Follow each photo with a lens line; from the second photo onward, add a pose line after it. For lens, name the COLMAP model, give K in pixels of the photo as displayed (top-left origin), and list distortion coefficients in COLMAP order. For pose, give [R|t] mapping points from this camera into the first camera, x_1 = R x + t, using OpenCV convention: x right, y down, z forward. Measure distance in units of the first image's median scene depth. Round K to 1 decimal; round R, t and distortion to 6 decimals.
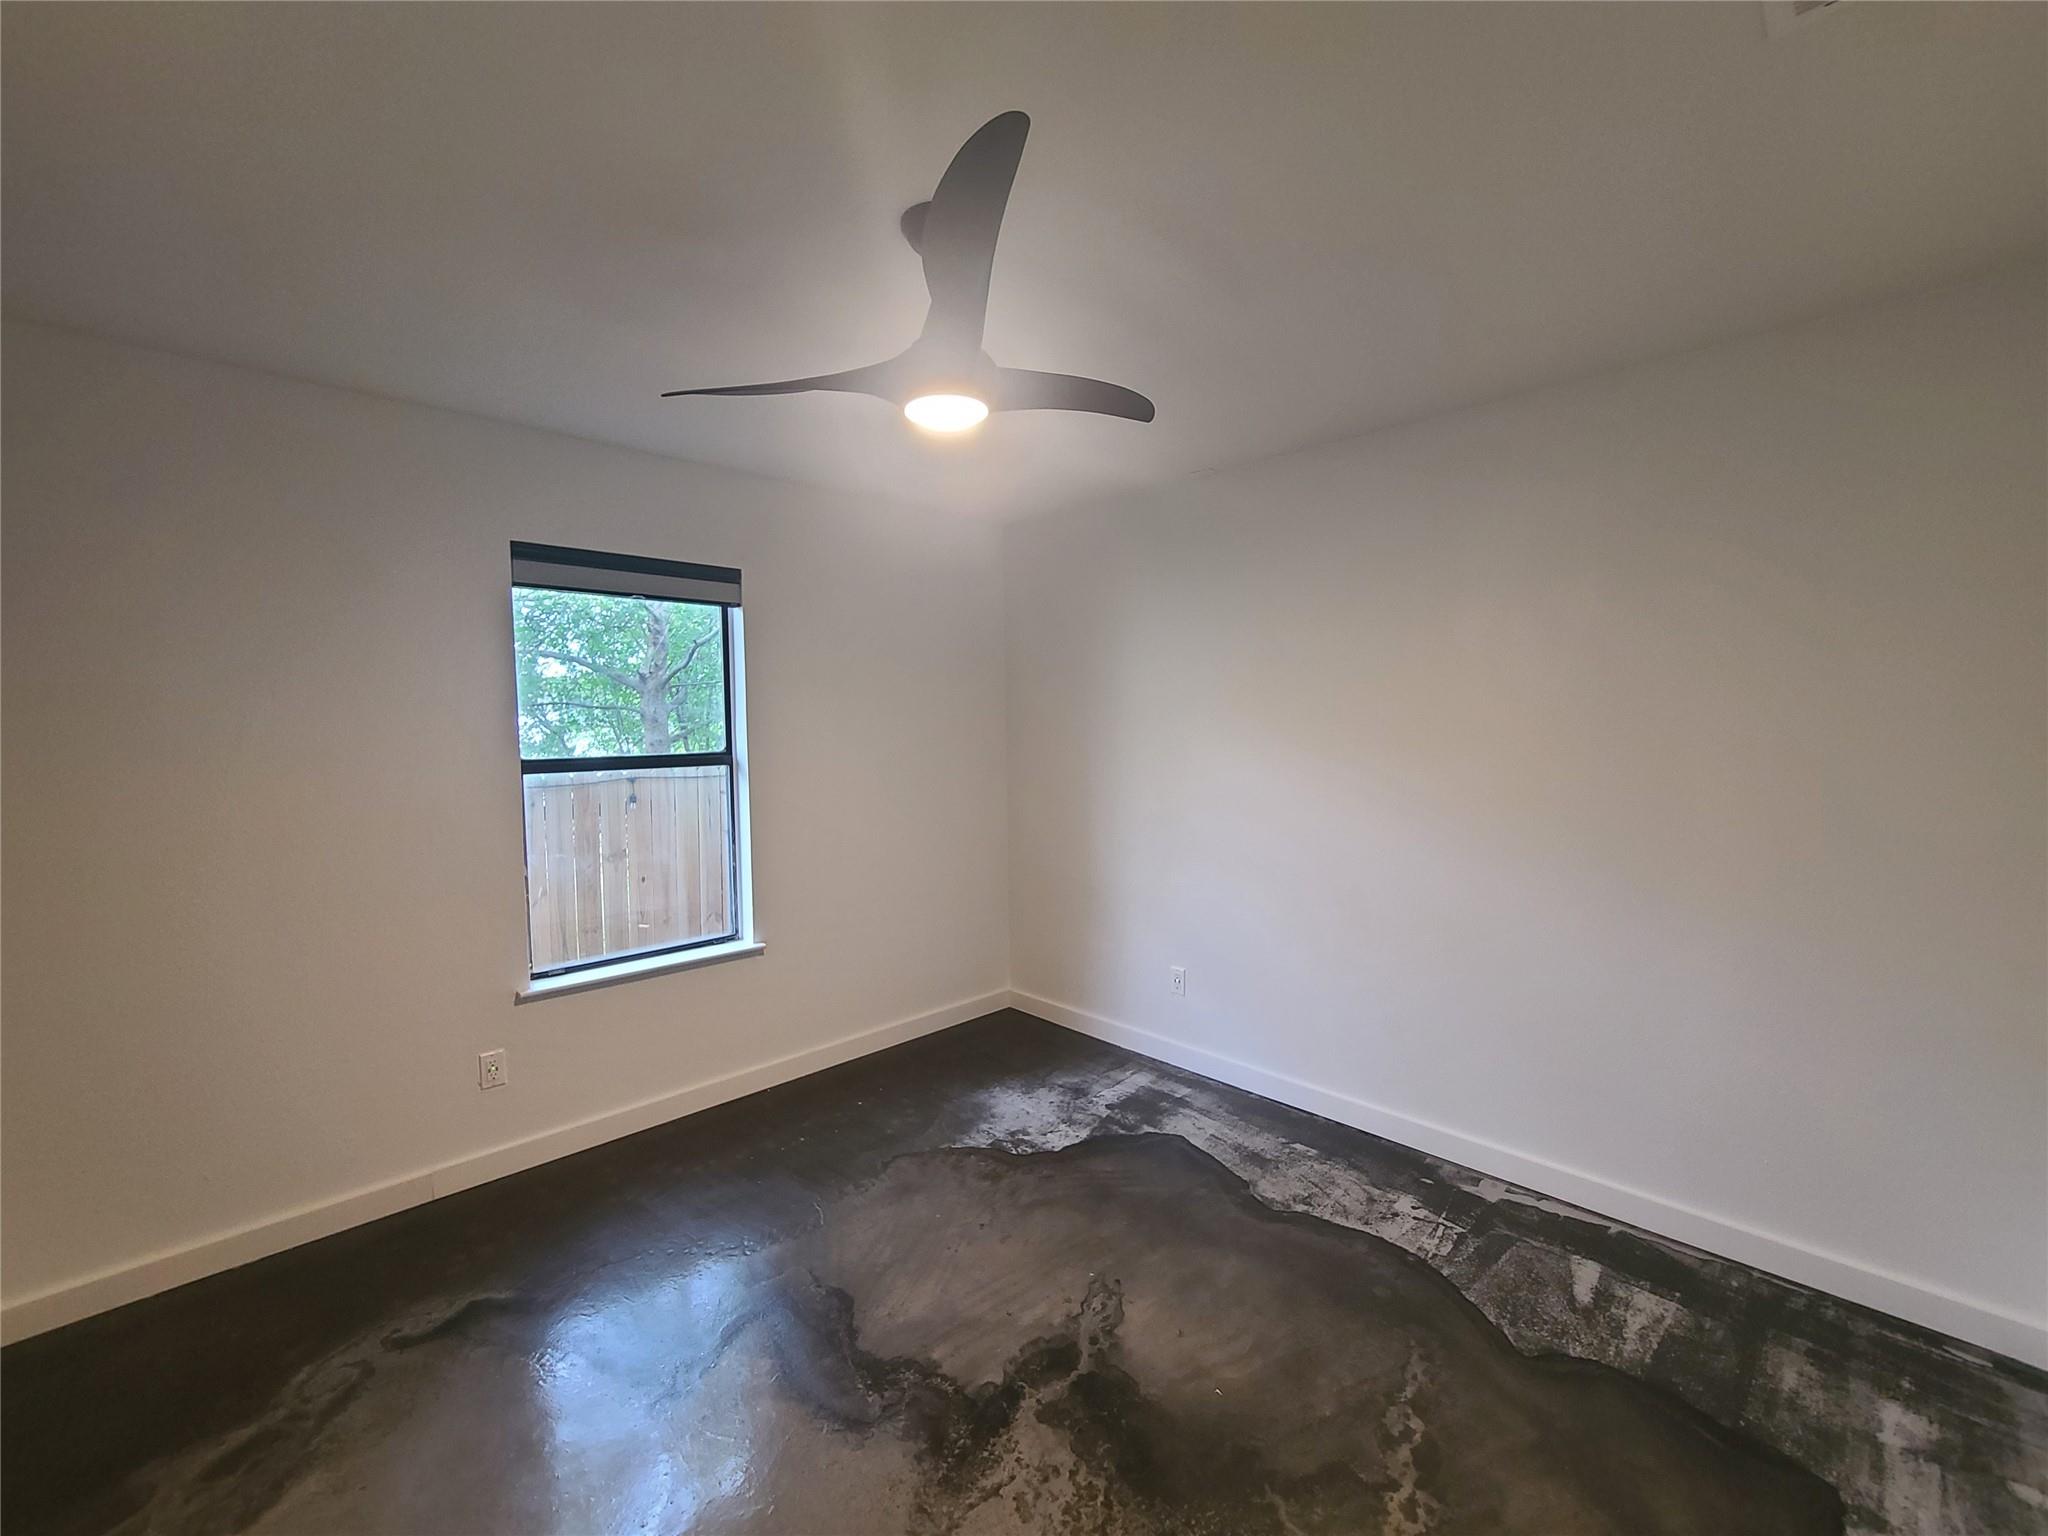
lens RADIAL K [[832.6, 0, 1029.4], [0, 832.6, 773.2], [0, 0, 1]] dist [-0.001100, 0.001237]
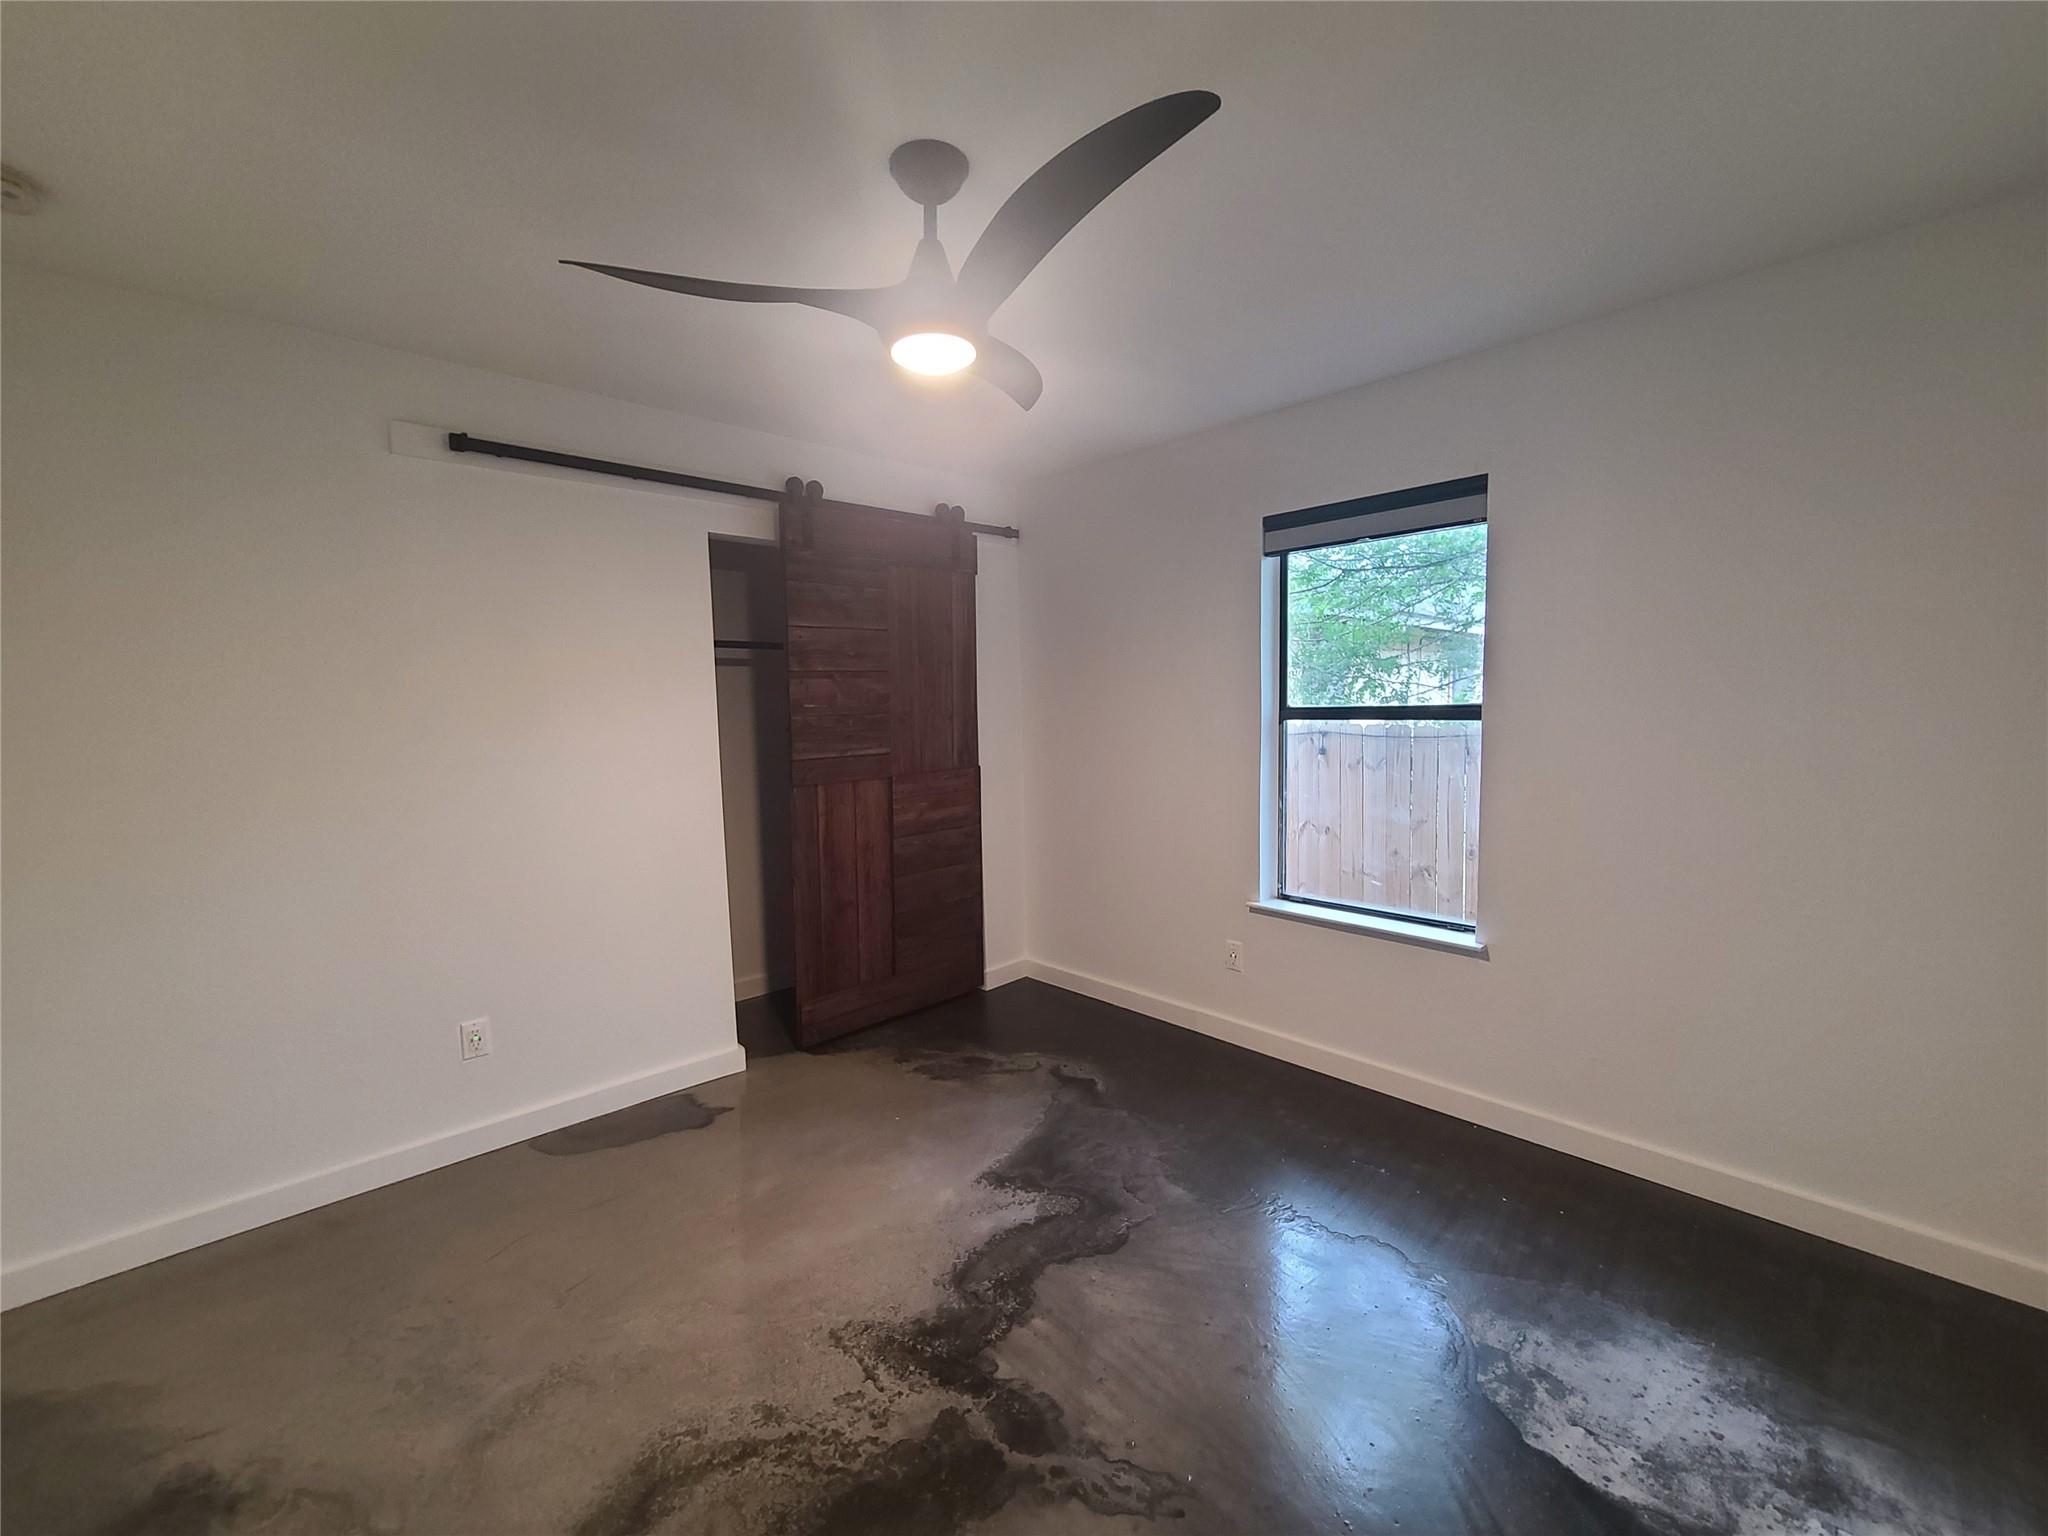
lens RADIAL K [[832.6, 0, 1029.4], [0, 832.6, 773.2], [0, 0, 1]] dist [-0.001100, 0.001237]
pose [[-0.011918, 0.098481, -0.995068, 0.786883], [-0.041330, 0.994239, 0.098894, -0.035261], [0.999074, 0.042305, -0.007779, 0.962342]]
